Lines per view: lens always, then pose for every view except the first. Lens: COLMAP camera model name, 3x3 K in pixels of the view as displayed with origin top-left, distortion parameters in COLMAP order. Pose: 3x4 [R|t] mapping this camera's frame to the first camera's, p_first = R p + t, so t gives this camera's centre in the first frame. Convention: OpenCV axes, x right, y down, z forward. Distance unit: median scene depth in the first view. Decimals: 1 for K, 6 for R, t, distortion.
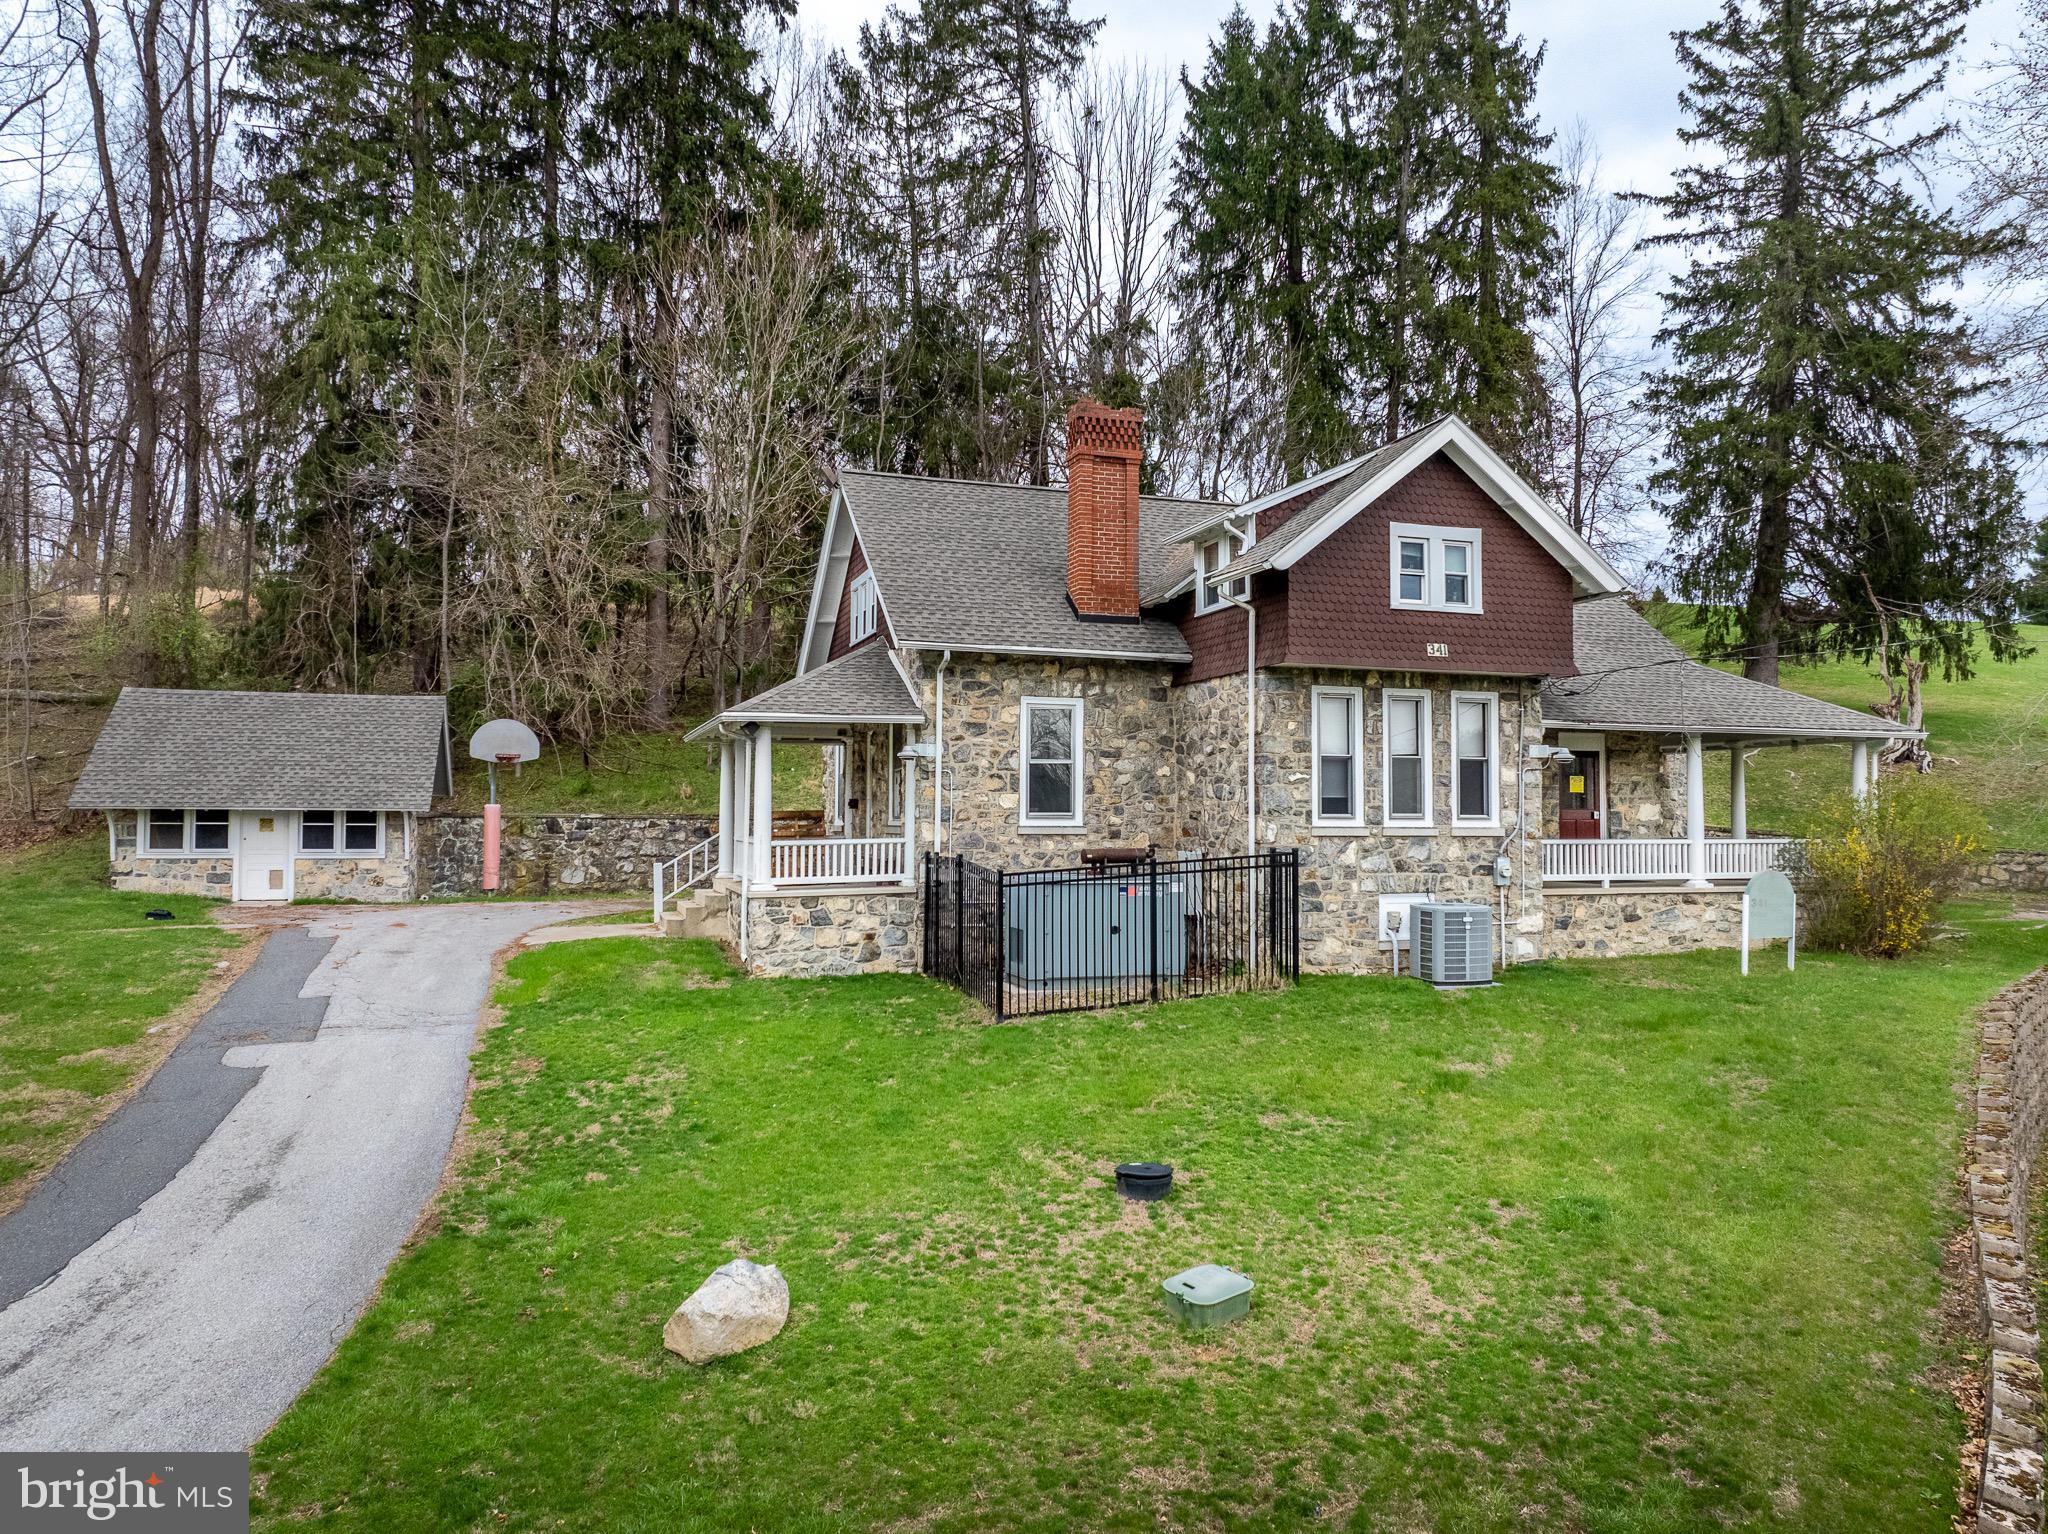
lens RADIAL K [[1466.7, 0, 1052.6], [0, 1466.7, 726.2], [0, 0, 1]] dist [-0.052255, 0.025167]
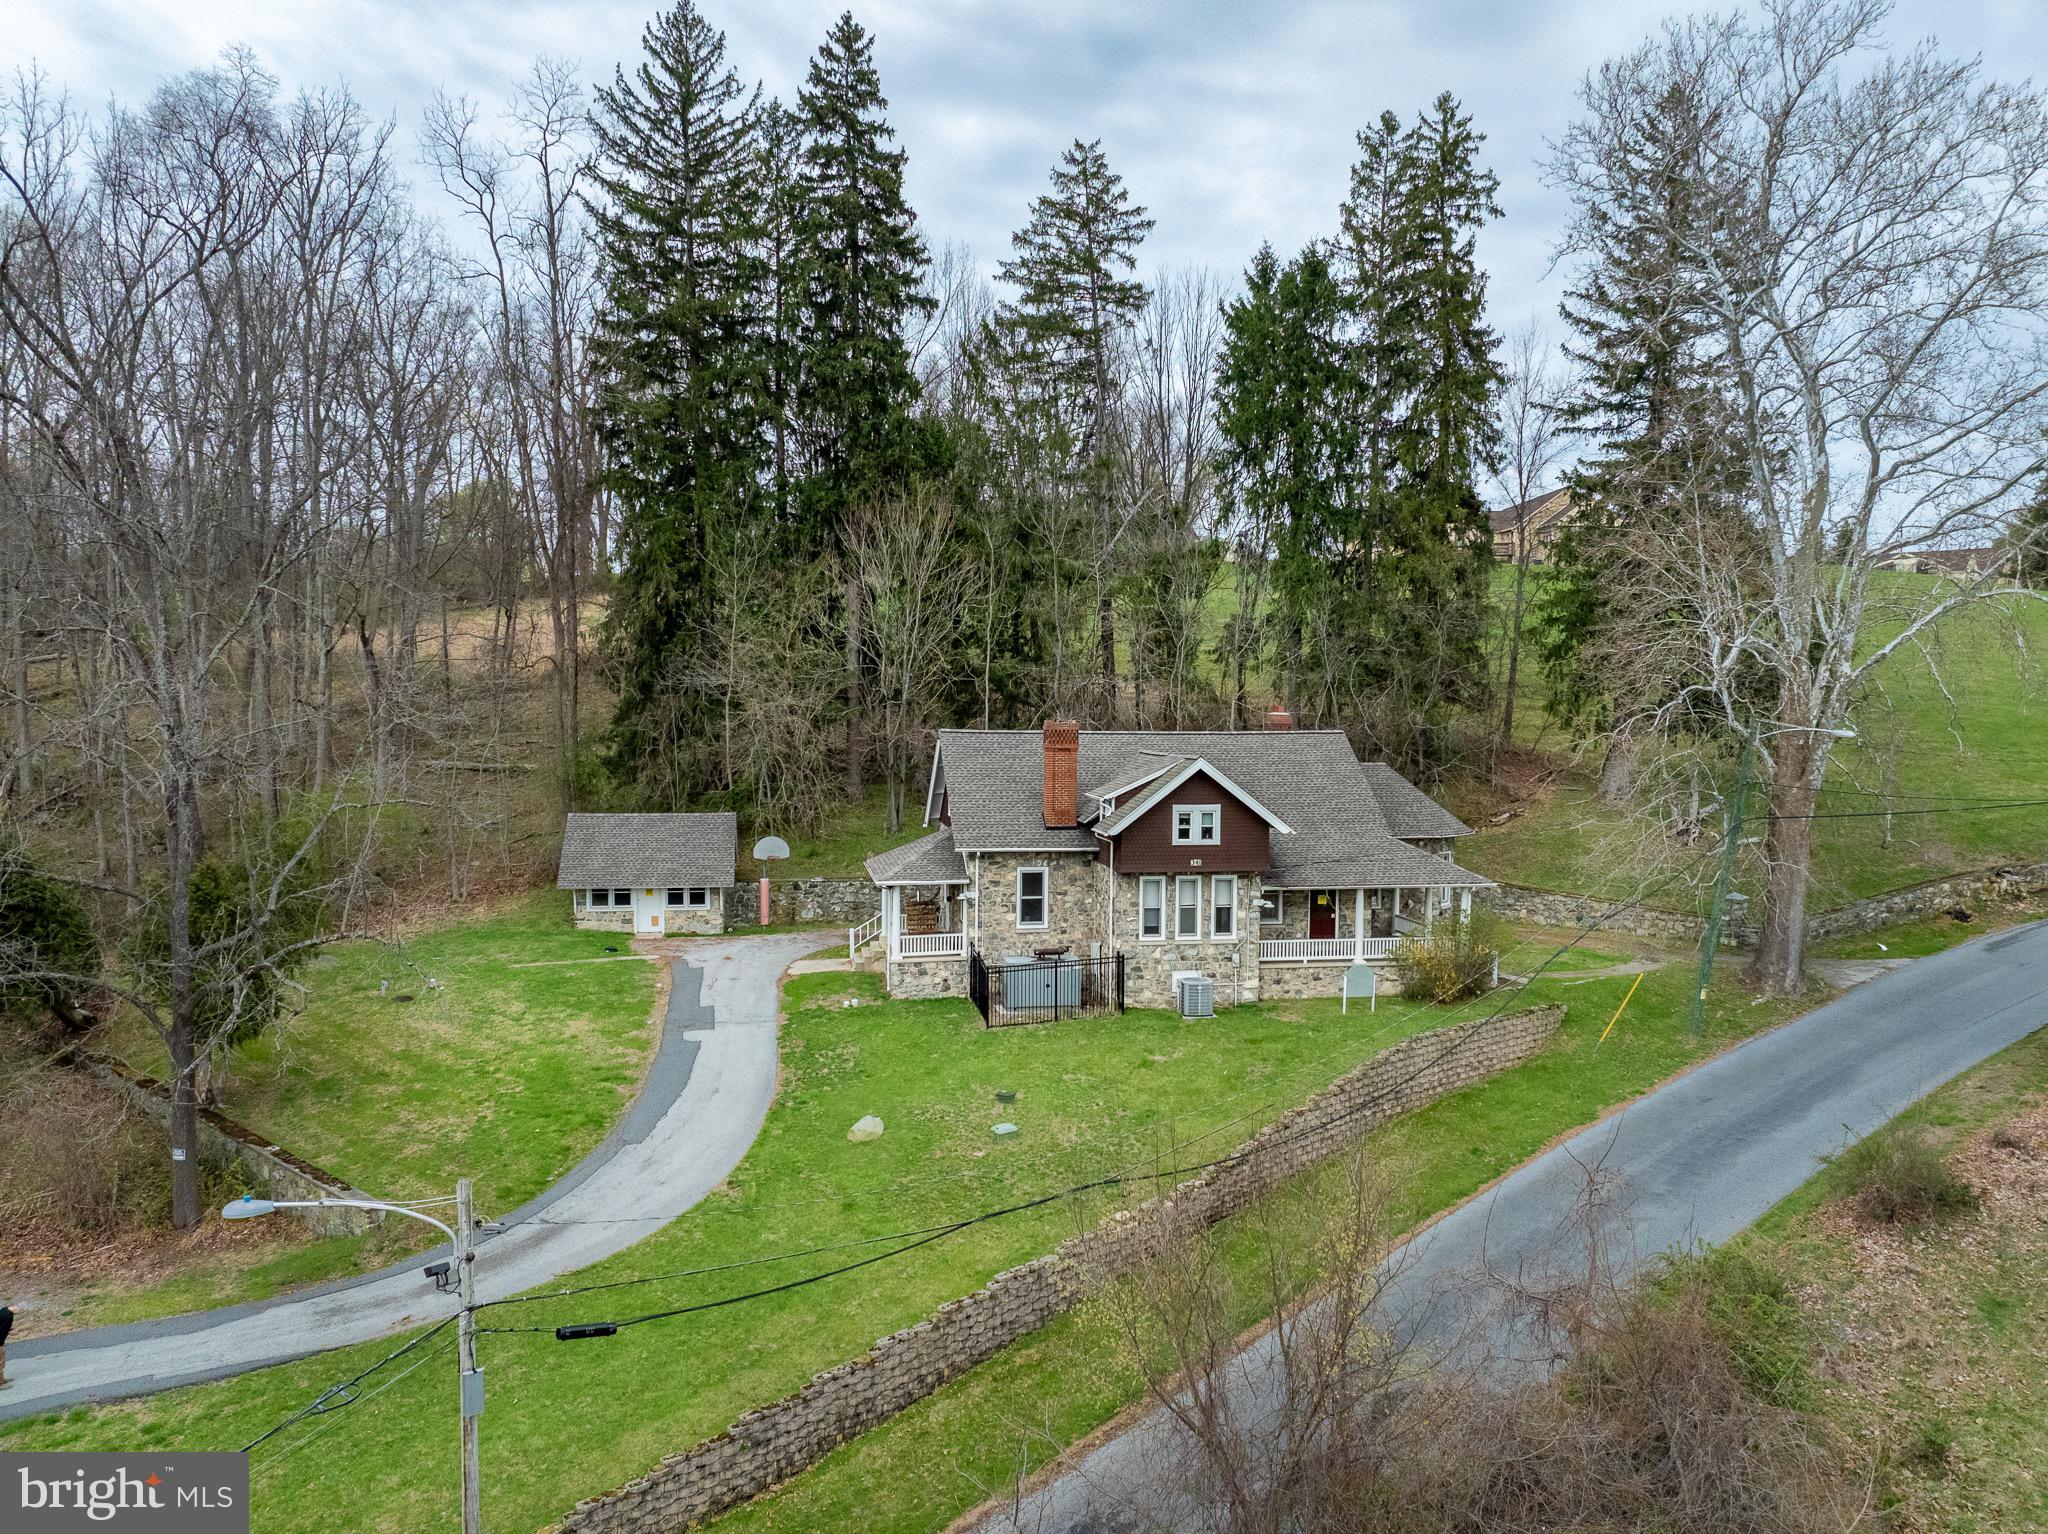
lens RADIAL K [[1560.9, 0, 1051.4], [0, 1560.9, 743.8], [0, 0, 1]] dist [-0.035952, 0.001982]
pose [[0.989119, 0.007098, -0.146944, 0.365422], [0.006133, 0.995978, 0.089392, -0.408700], [0.146987, -0.089320, 0.985097, -1.216576]]
